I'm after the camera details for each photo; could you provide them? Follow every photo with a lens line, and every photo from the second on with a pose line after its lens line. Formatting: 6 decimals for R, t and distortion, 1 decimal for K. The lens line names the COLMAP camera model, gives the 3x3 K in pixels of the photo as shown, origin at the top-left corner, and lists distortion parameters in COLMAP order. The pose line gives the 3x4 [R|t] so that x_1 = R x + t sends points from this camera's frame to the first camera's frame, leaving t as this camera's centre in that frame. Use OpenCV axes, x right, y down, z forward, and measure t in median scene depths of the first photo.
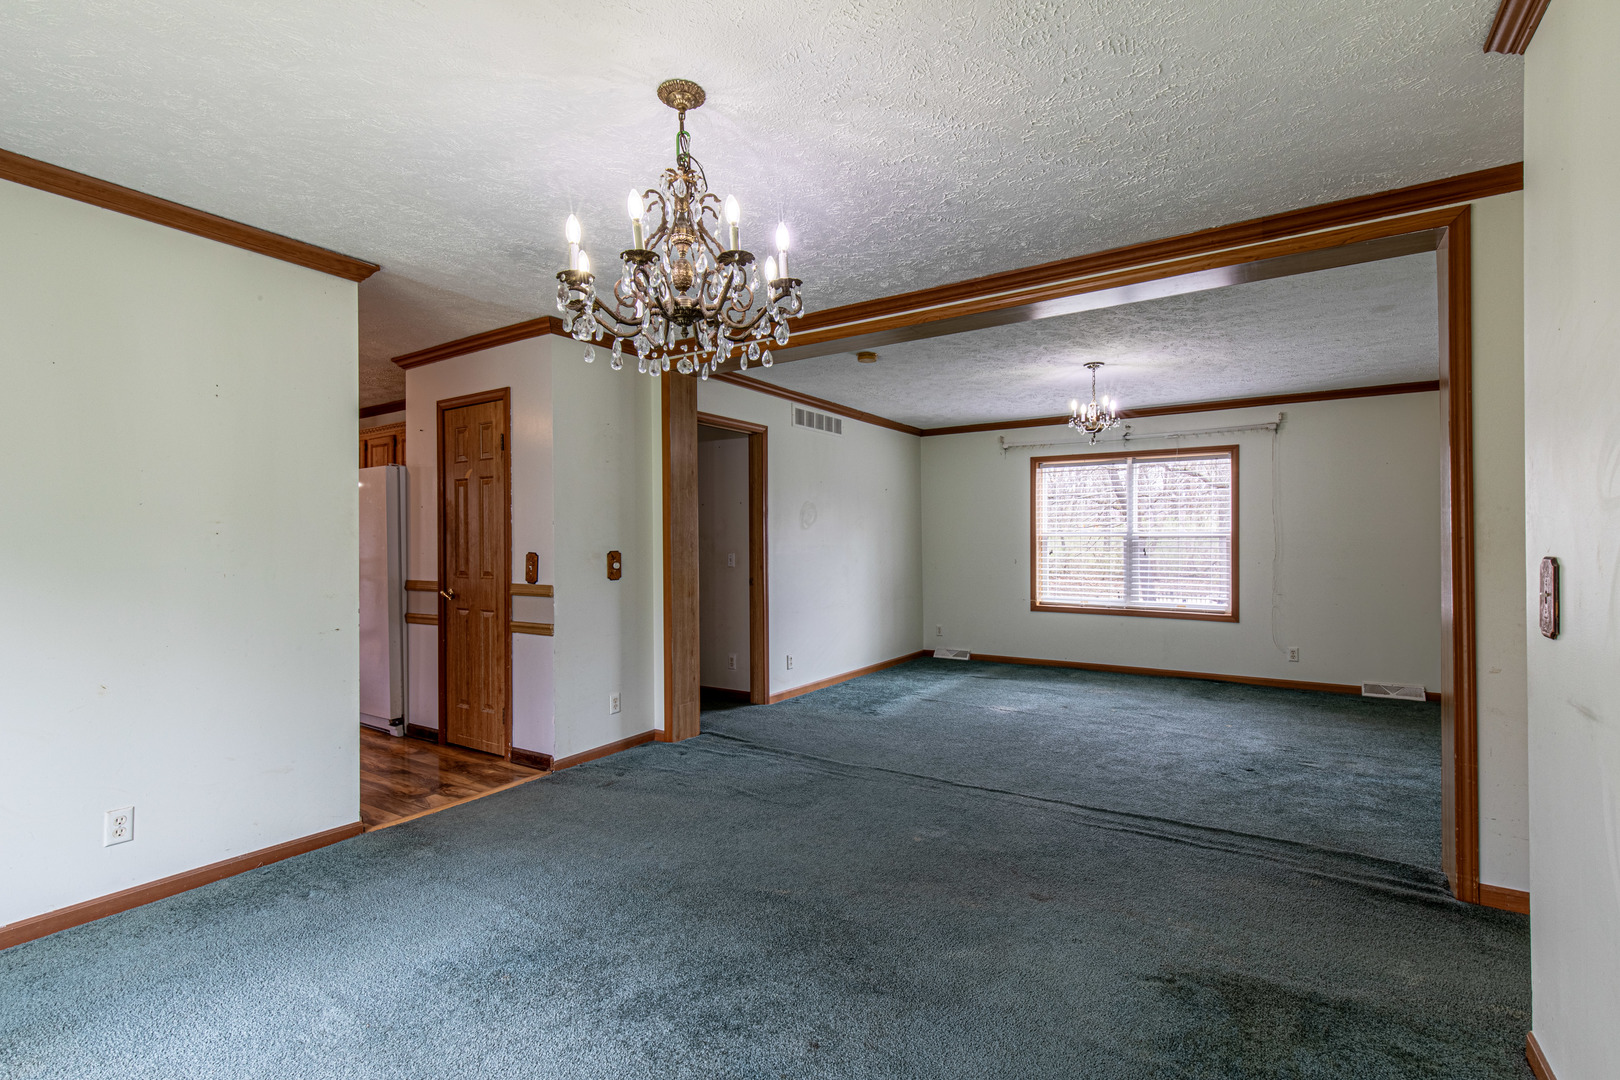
lens RADIAL K [[716.1, 0, 826.8], [0, 716.1, 539.8], [0, 0, 1]] dist [0.009587, -0.000612]
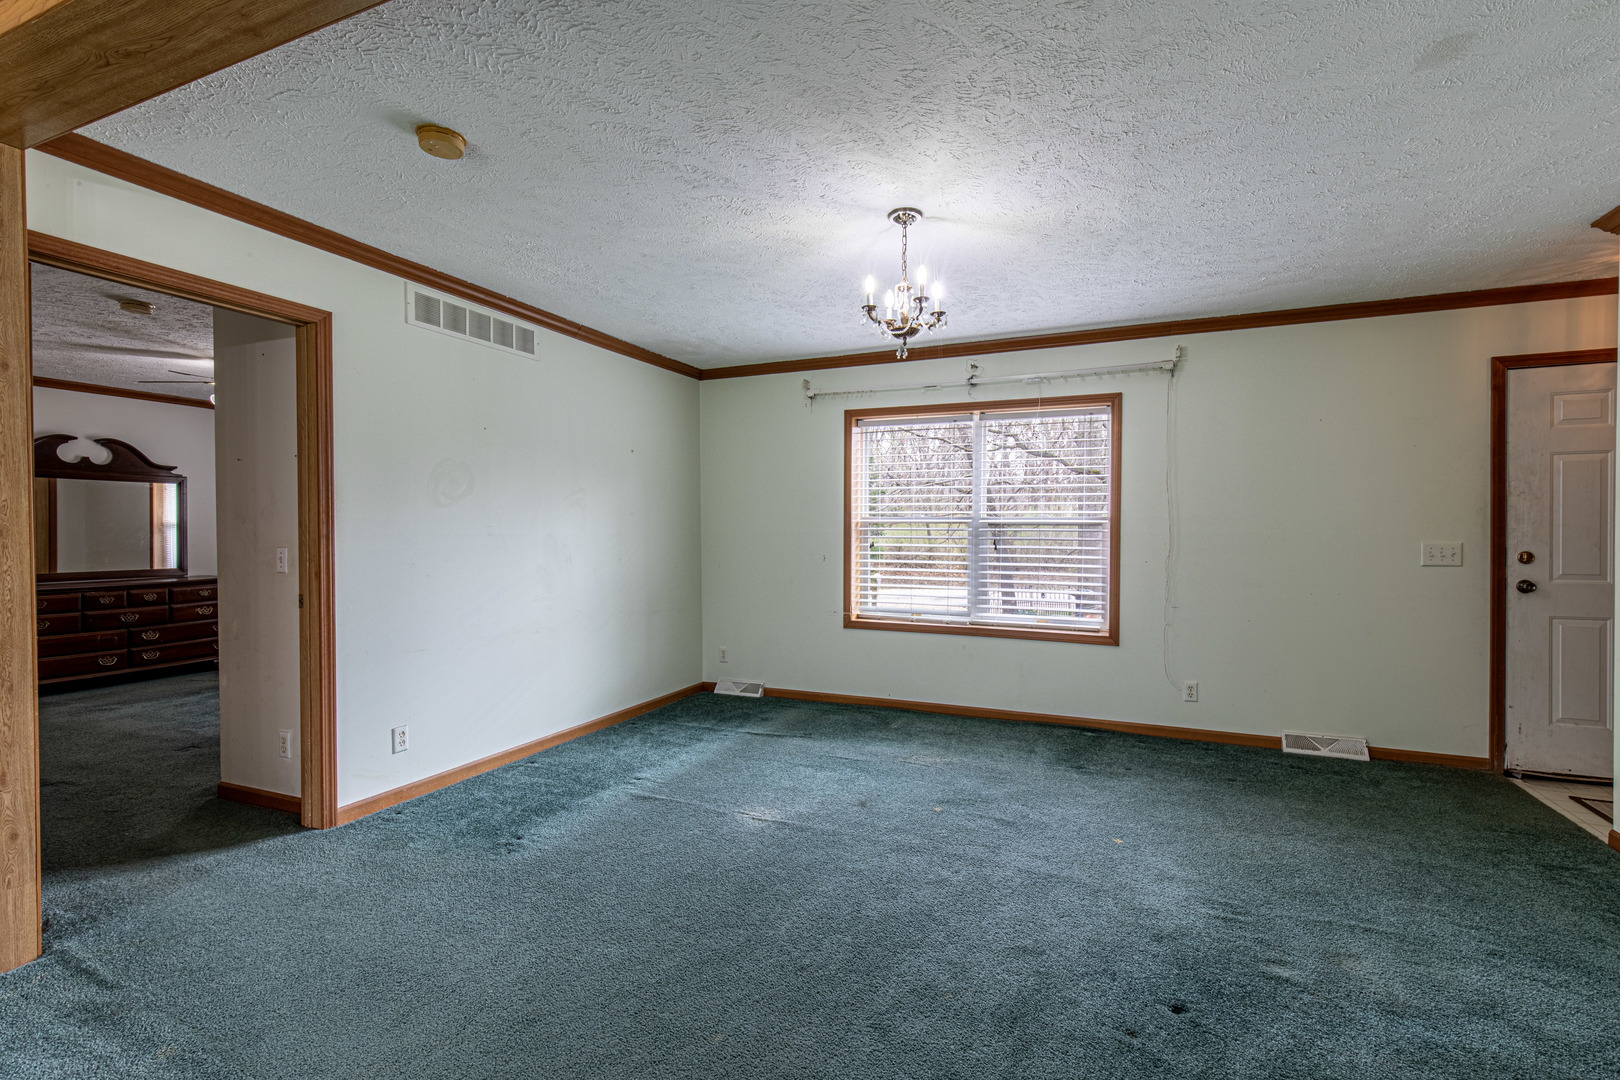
lens RADIAL K [[716.1, 0, 826.8], [0, 716.1, 539.8], [0, 0, 1]] dist [0.009587, -0.000612]
pose [[0.985595, 0.002685, 0.169104, 0.171674], [-0.005343, 0.999869, 0.015270, 0.001815], [-0.169041, -0.015953, 0.985480, 0.356339]]
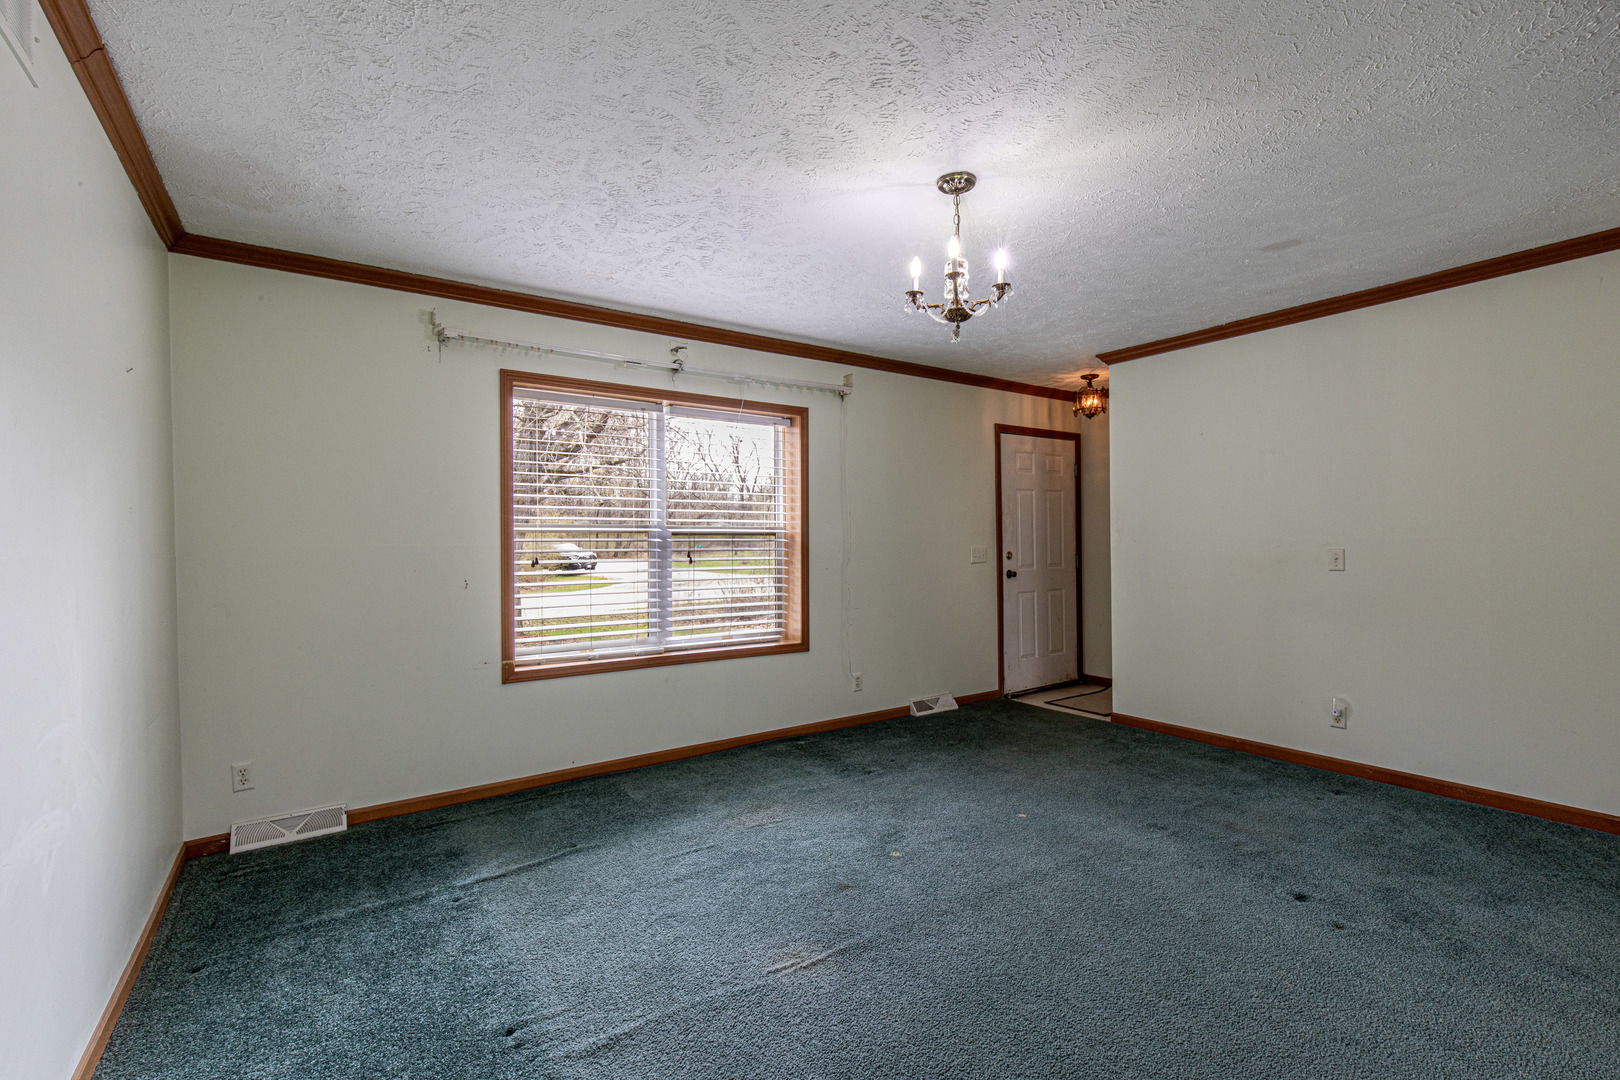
lens RADIAL K [[720.1, 0, 810.0], [0, 720.1, 540.0], [0, 0, 1]] dist [0.012224, -0.000409]
pose [[0.386827, 0.000271, 0.922152, -0.101964], [0.003868, 0.999991, -0.001917, 0.003458], [-0.922144, 0.004309, 0.386822, 0.714072]]
